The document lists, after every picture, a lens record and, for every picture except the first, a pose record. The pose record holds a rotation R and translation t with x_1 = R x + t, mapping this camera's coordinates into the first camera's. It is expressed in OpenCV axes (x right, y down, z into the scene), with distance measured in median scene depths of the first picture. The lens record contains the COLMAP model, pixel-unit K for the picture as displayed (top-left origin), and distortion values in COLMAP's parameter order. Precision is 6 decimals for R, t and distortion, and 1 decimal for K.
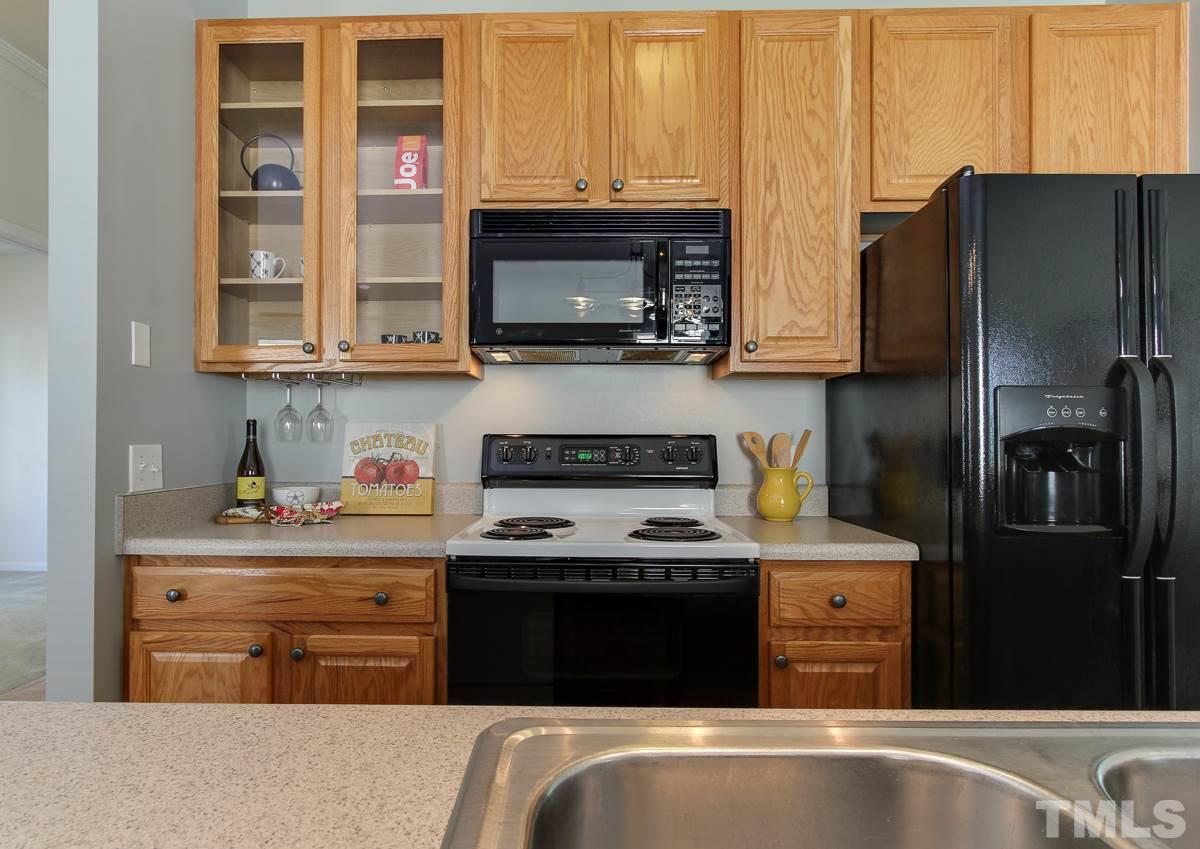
lens RADIAL K [[655.8, 0, 579.1], [0, 655.8, 433.3], [0, 0, 1]] dist [-0.008884, 0.000614]
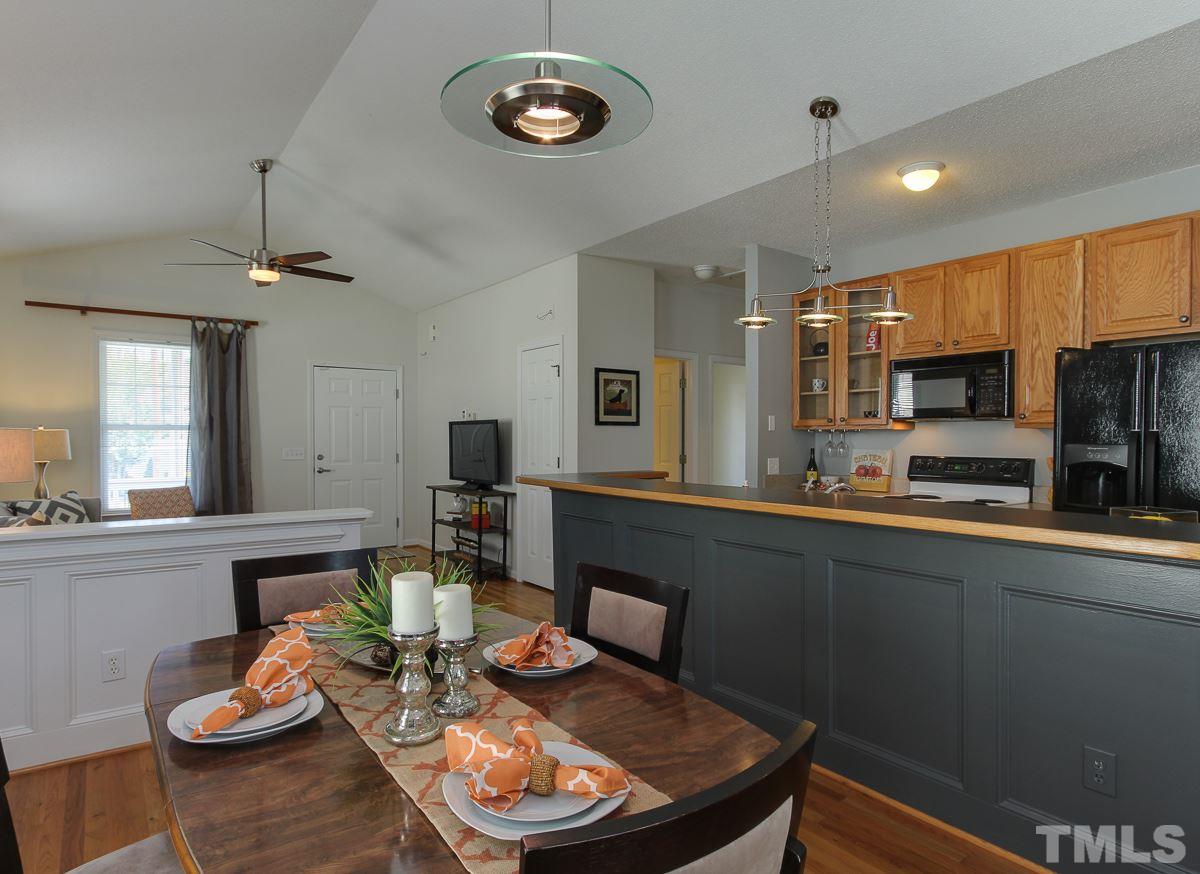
lens RADIAL K [[686.0, 0, 589.6], [0, 686.0, 444.1], [0, 0, 1]] dist [-0.014816, 0.002458]
pose [[0.606851, 0.008980, -0.794765, 1.103845], [0.003981, 0.999889, 0.014338, -0.081329], [0.794806, -0.011865, 0.606748, -1.308643]]
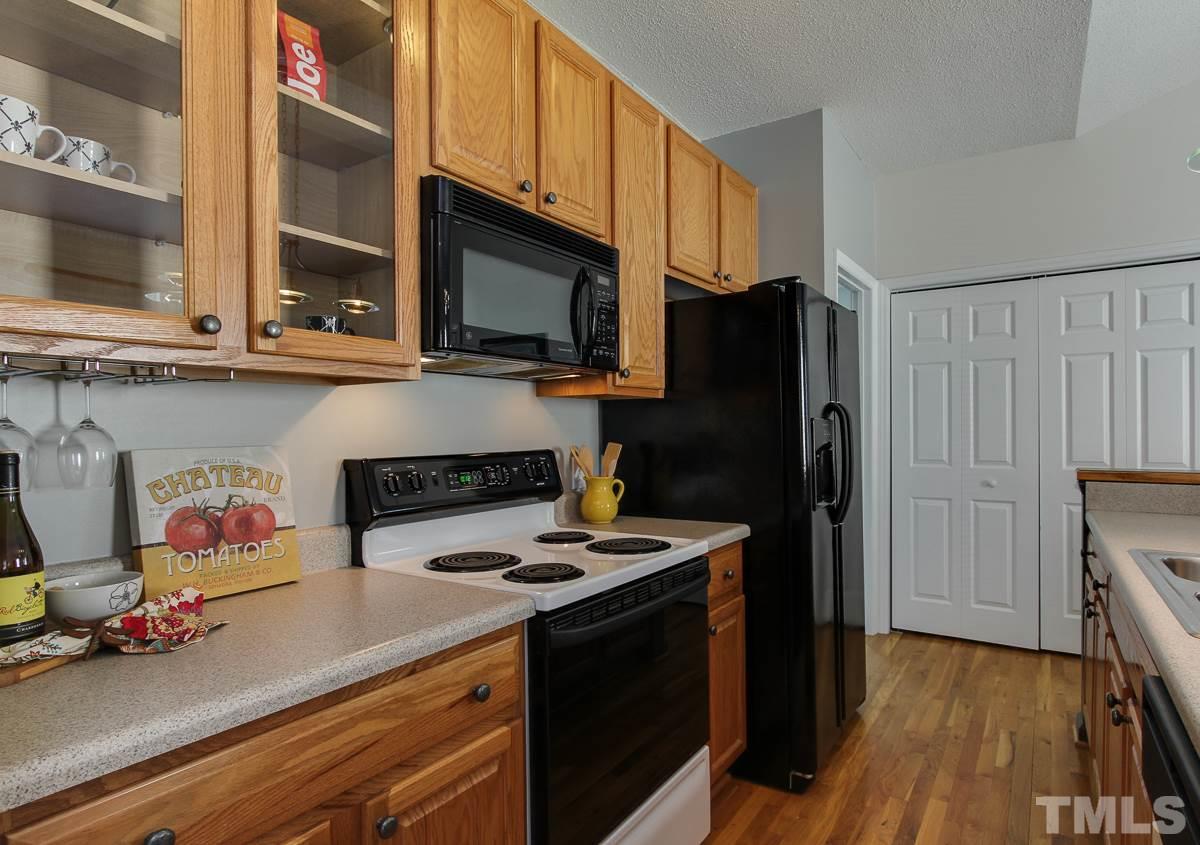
lens RADIAL K [[655.8, 0, 613.2], [0, 655.8, 428.9], [0, 0, 1]] dist [-0.008884, 0.000614]
pose [[0.530092, -0.007621, 0.847906, -0.708954], [0.003555, 0.999971, 0.006766, -0.042485], [-0.847932, -0.000572, 0.530104, 0.402452]]
